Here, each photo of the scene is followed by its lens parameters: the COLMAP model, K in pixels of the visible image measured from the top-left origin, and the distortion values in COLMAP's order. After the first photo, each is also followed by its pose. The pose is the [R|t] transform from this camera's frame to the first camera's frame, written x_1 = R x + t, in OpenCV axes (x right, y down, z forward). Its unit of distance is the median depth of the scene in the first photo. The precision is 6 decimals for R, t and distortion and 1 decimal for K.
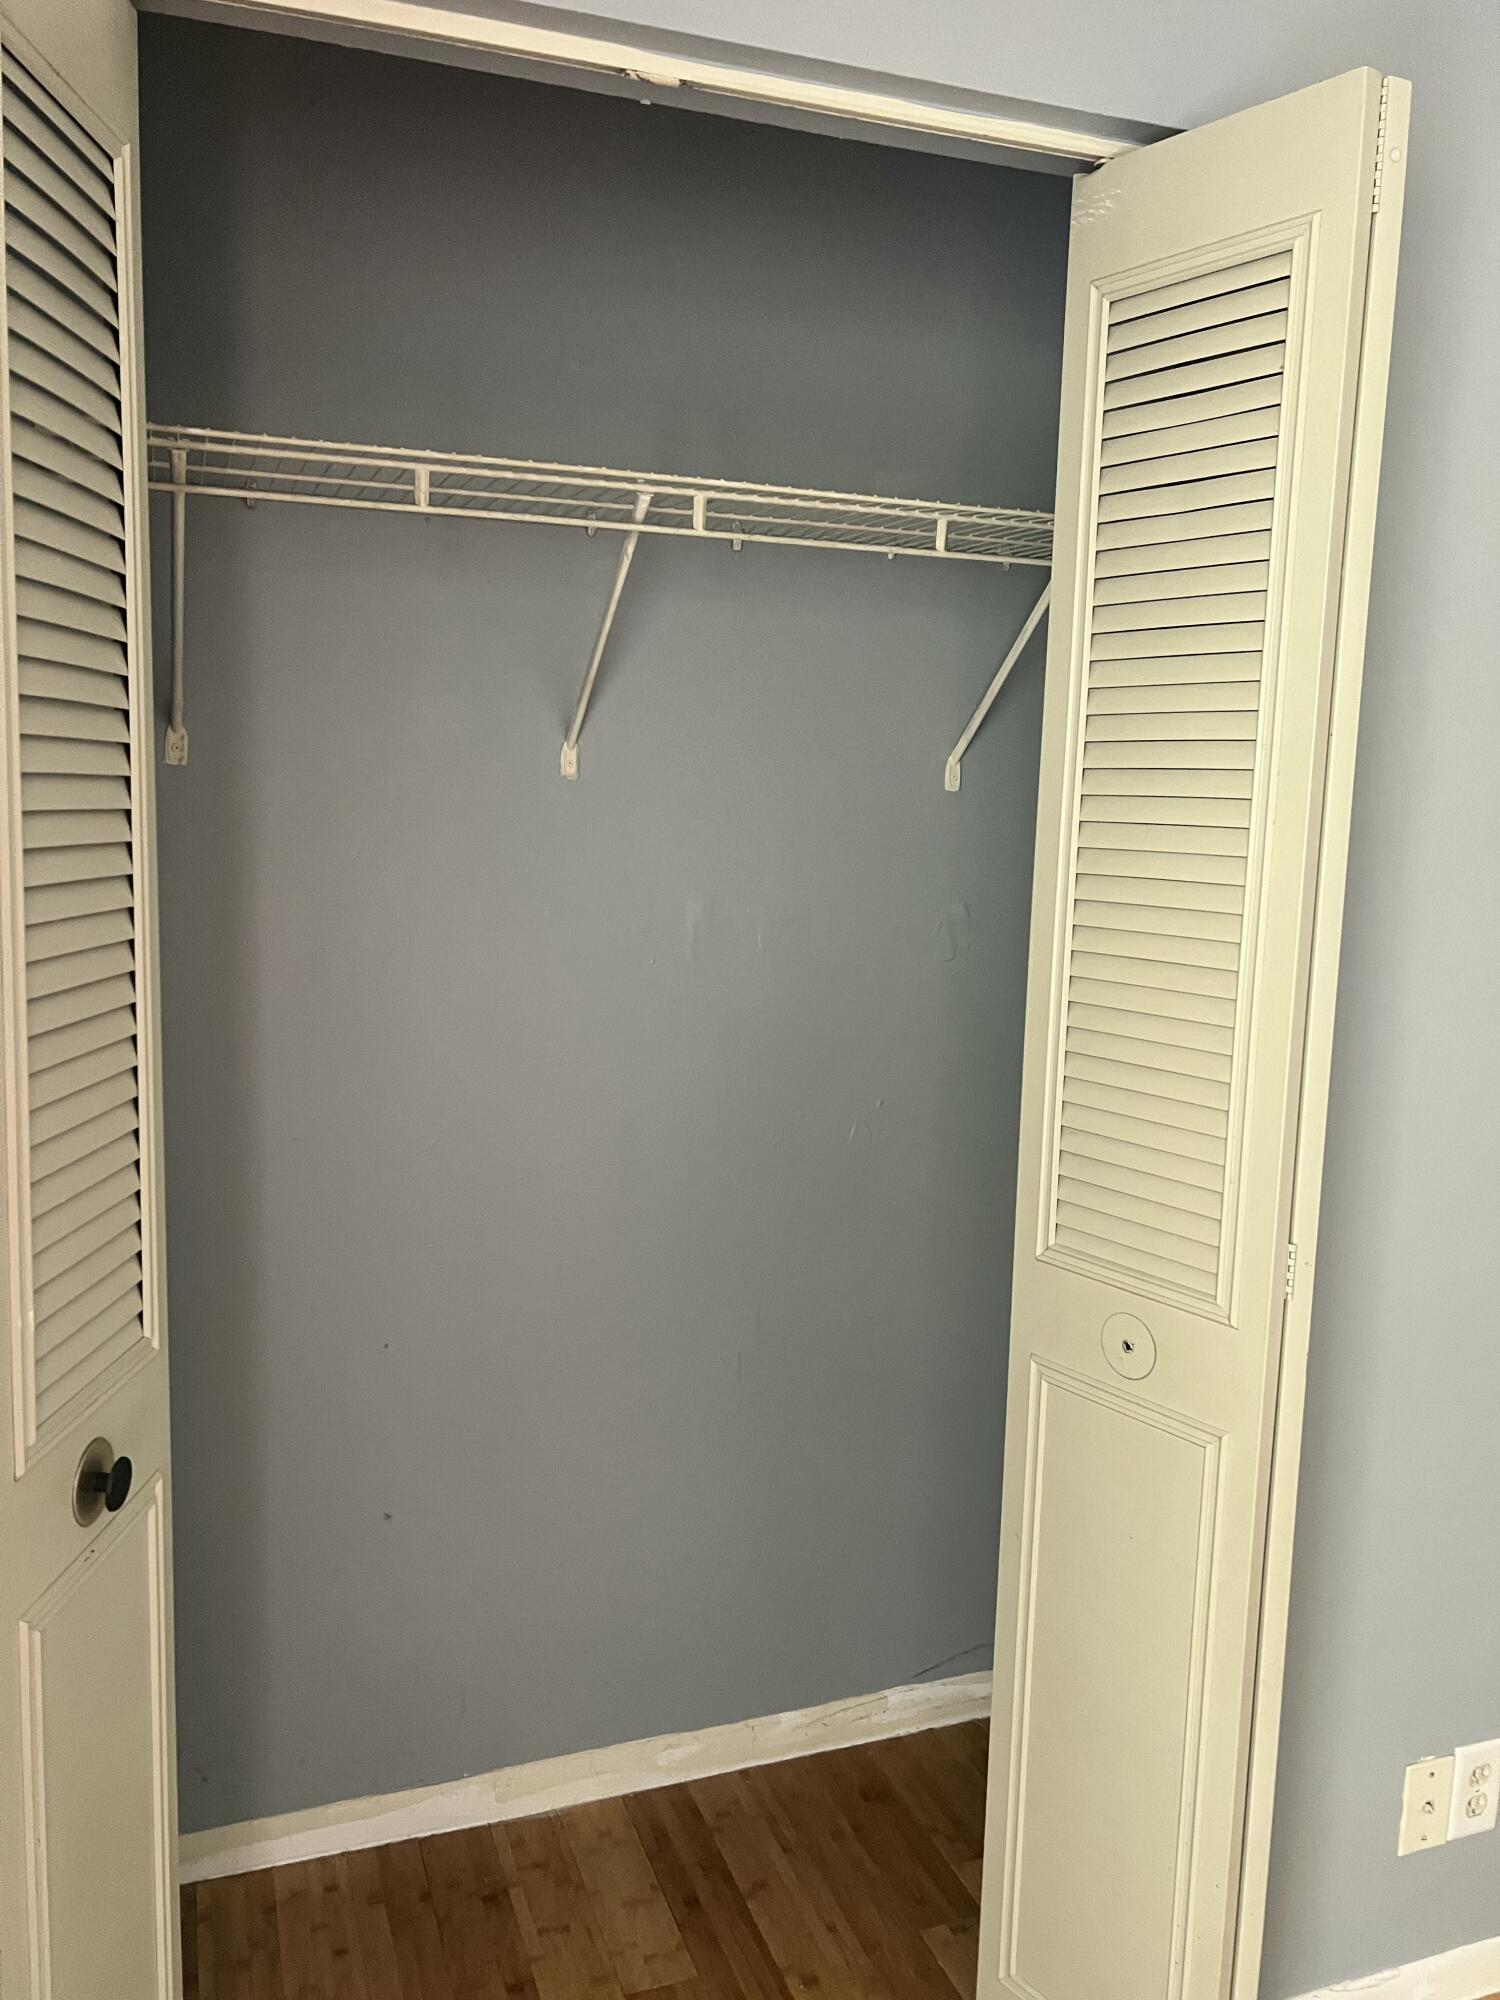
lens RADIAL K [[1507.1, 0, 744.6], [0, 1507.1, 998.7], [0, 0, 1]] dist [0.041797, -0.046281]
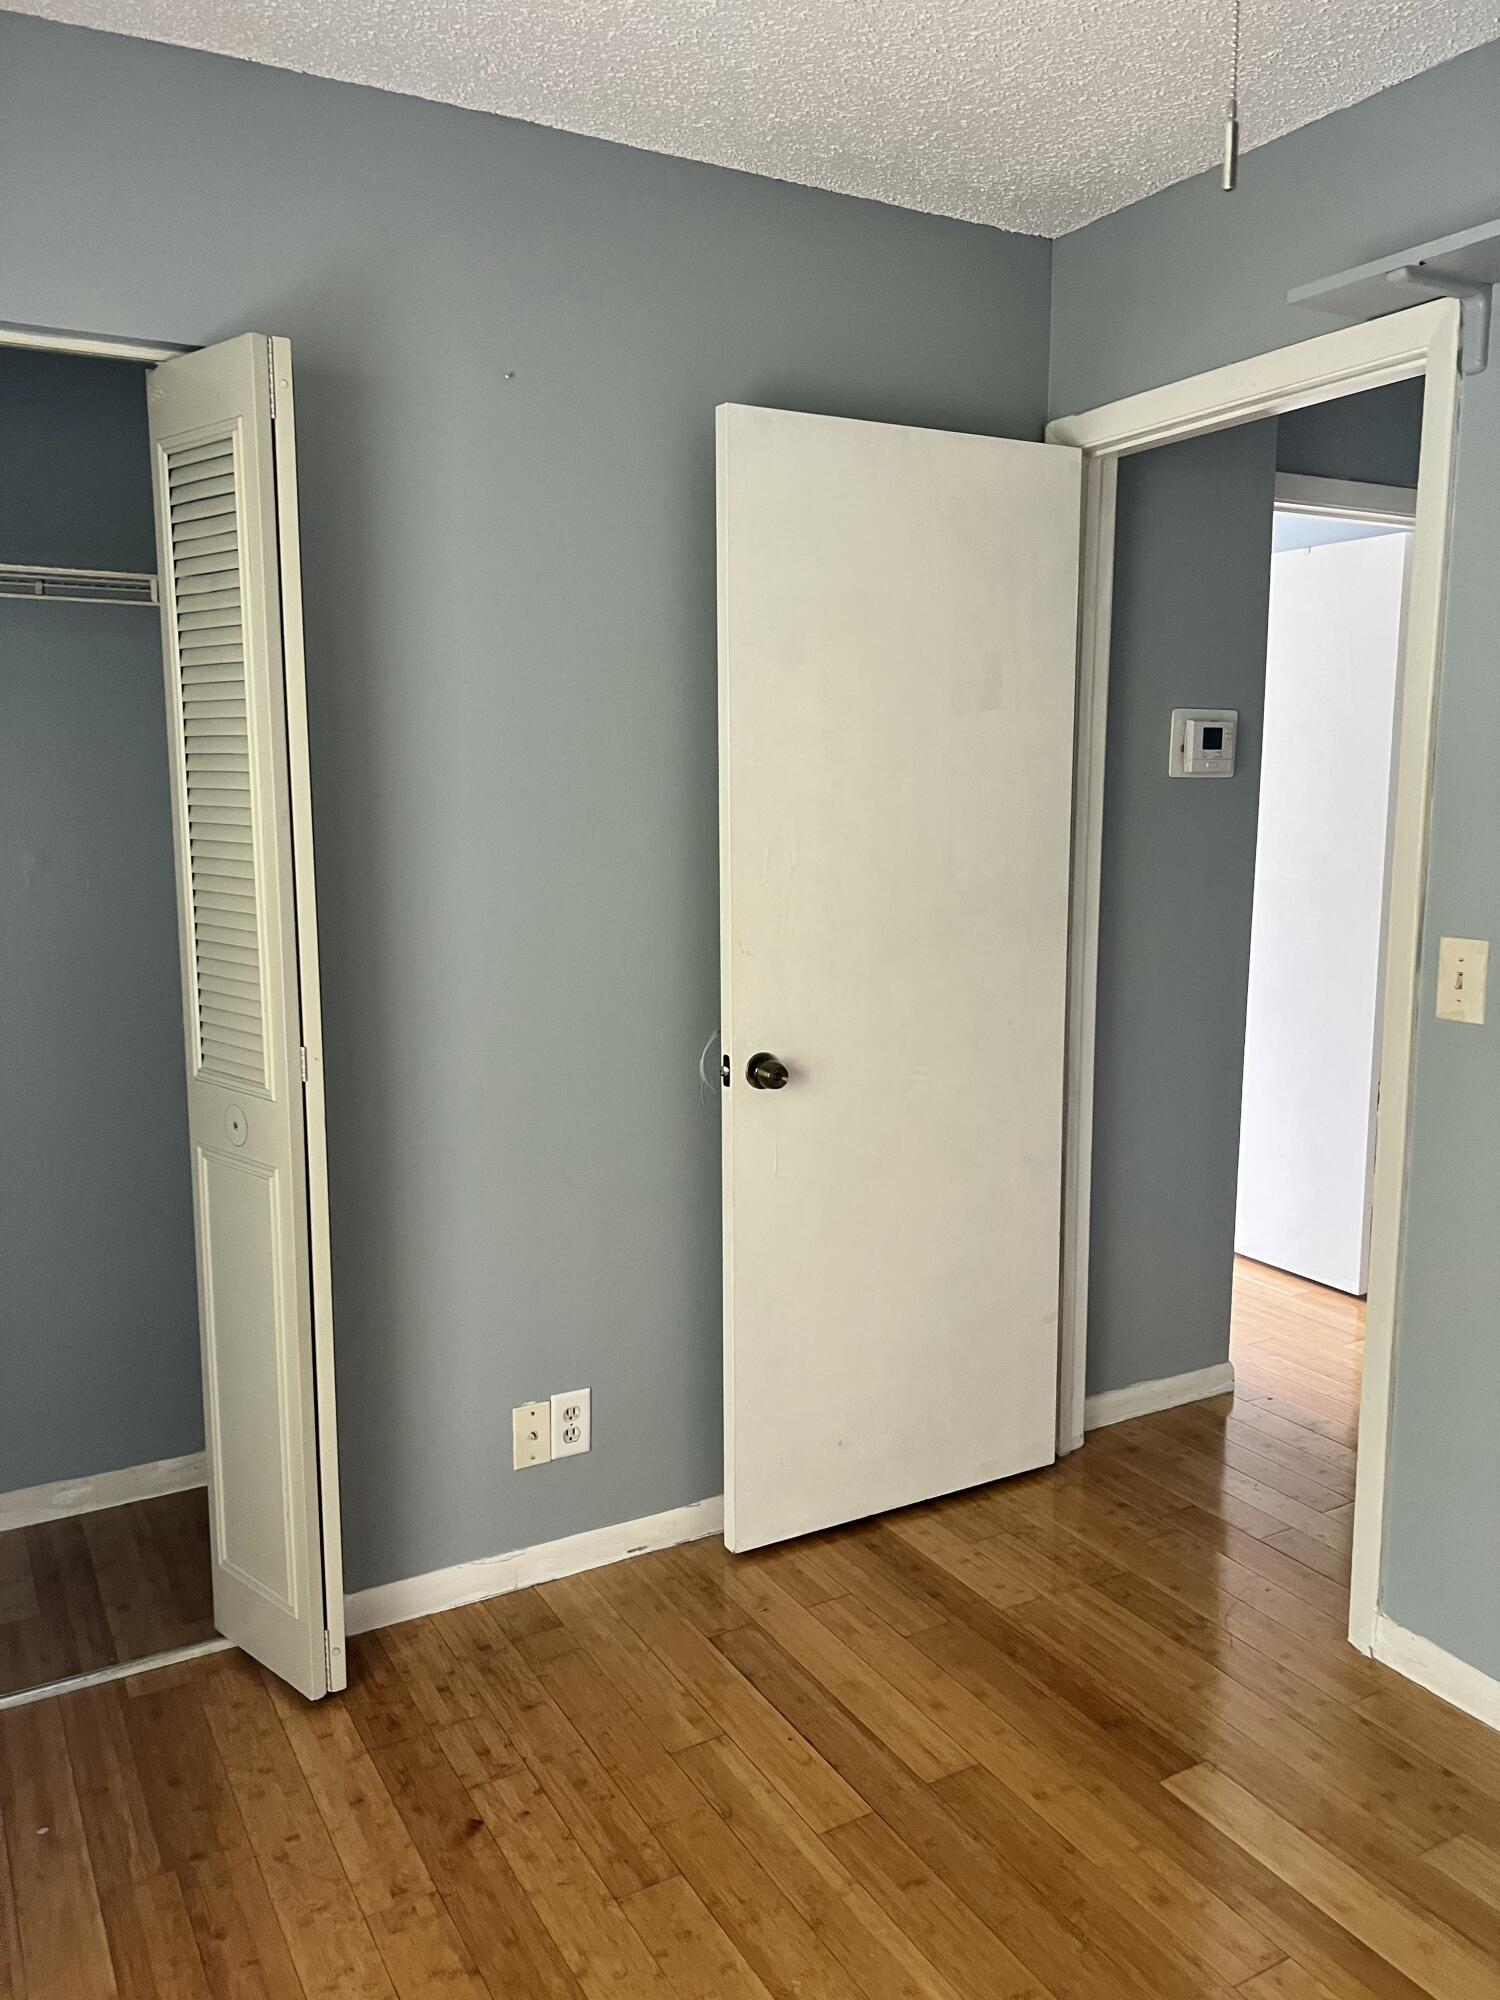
lens RADIAL K [[1507.1, 0, 737.4], [0, 1507.1, 1005.4], [0, 0, 1]] dist [0.041797, -0.046281]
pose [[0.986944, -0.049768, 0.153181, 0.513199], [0.046869, 0.998648, 0.022480, 0.092036], [-0.154093, -0.015007, 0.987942, -0.597144]]
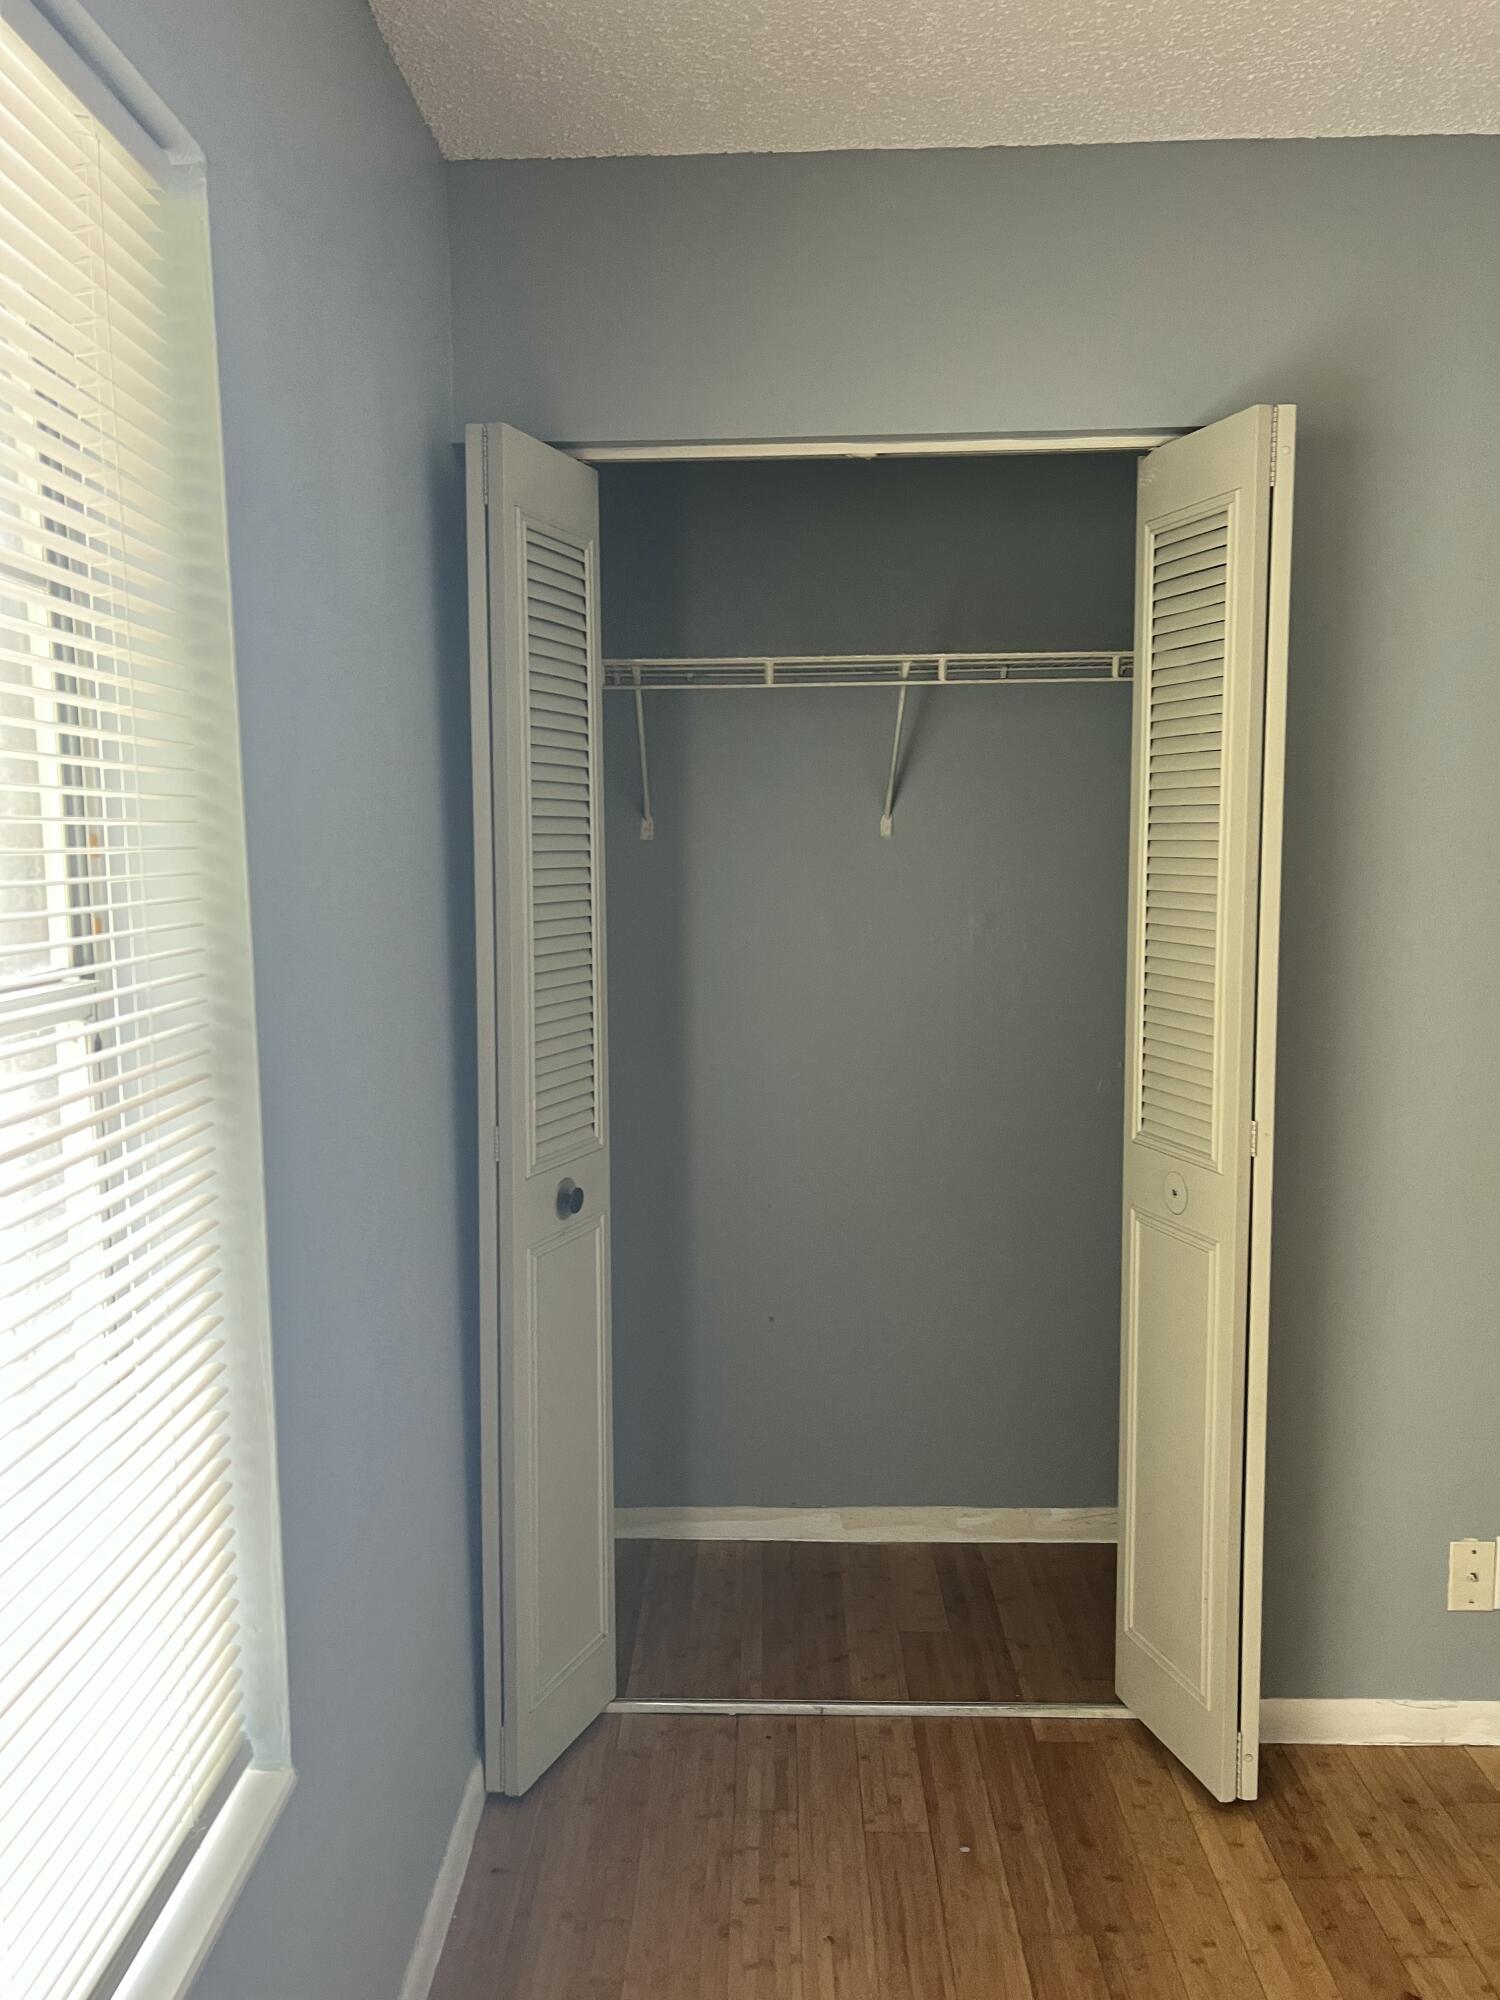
lens RADIAL K [[1507.1, 0, 737.0], [0, 1507.1, 997.7], [0, 0, 1]] dist [0.041797, -0.046281]
pose [[0.928836, 0.003785, -0.370472, 0.397143], [-0.016338, 0.999394, -0.030750, 0.081720], [0.370131, 0.034614, 0.928335, -0.595123]]
